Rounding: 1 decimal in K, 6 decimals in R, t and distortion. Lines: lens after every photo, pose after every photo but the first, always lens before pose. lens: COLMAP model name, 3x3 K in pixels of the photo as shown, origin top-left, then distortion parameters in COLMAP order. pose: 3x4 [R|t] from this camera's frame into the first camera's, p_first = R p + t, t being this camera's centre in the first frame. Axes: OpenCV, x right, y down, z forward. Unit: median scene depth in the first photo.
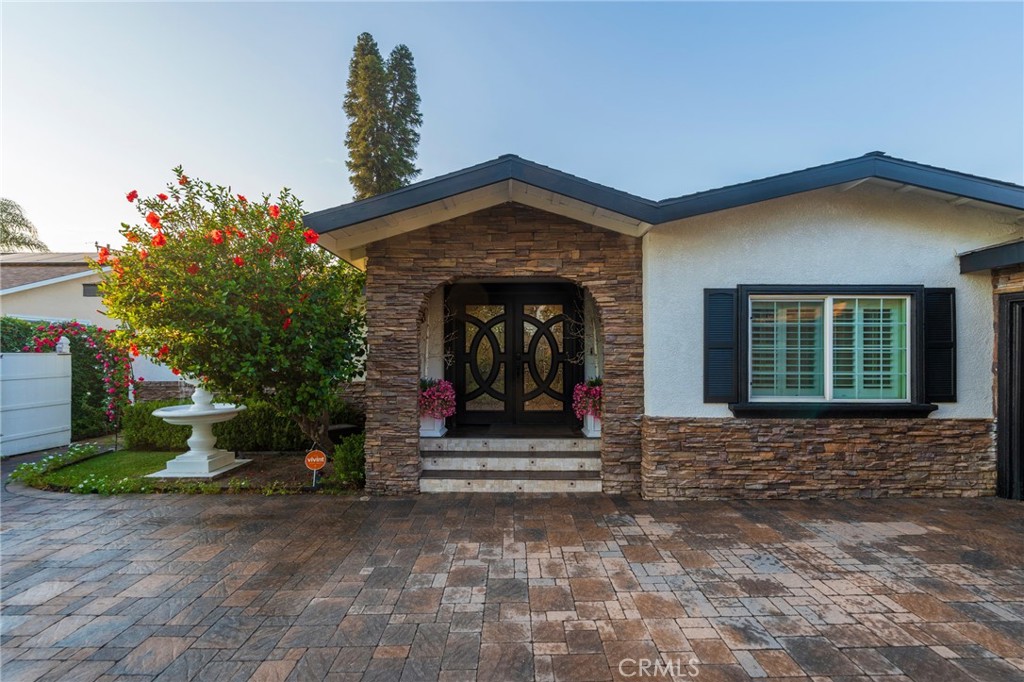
lens RADIAL K [[420.6, 0, 514.0], [0, 420.6, 383.7], [0, 0, 1]] dist [-0.001296, -0.000139]
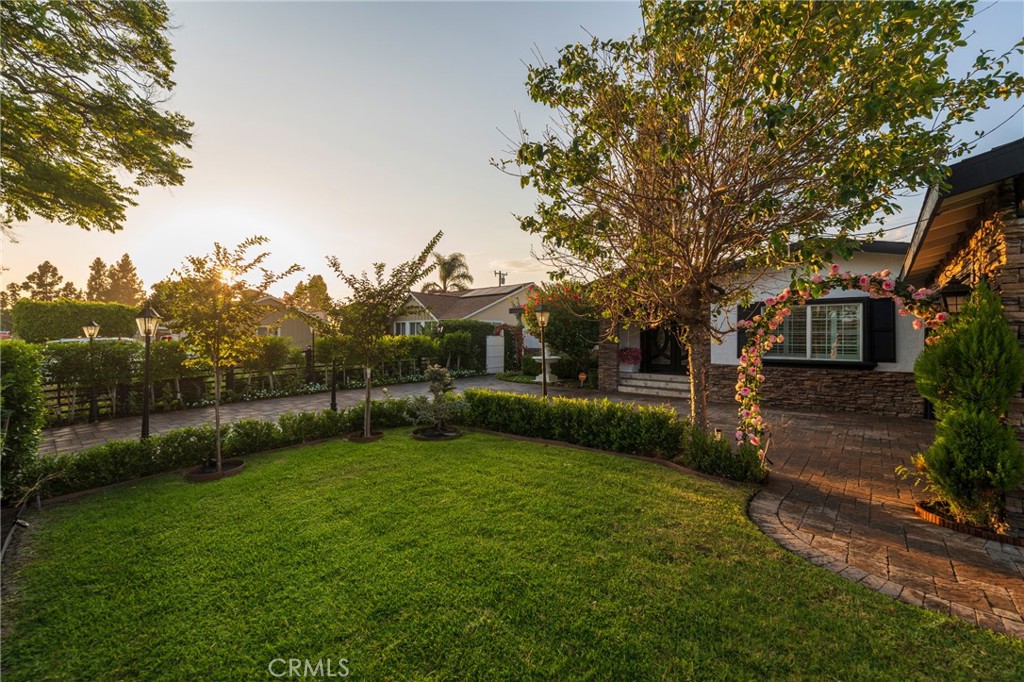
lens RADIAL K [[410.9, 0, 511.5], [0, 410.9, 337.1], [0, 0, 1]] dist [-0.001876, -0.000336]
pose [[0.752759, -0.000774, -0.658296, 0.974583], [-0.046402, 0.997450, -0.054233, 0.106720], [0.656659, 0.071371, 0.750803, -1.356182]]
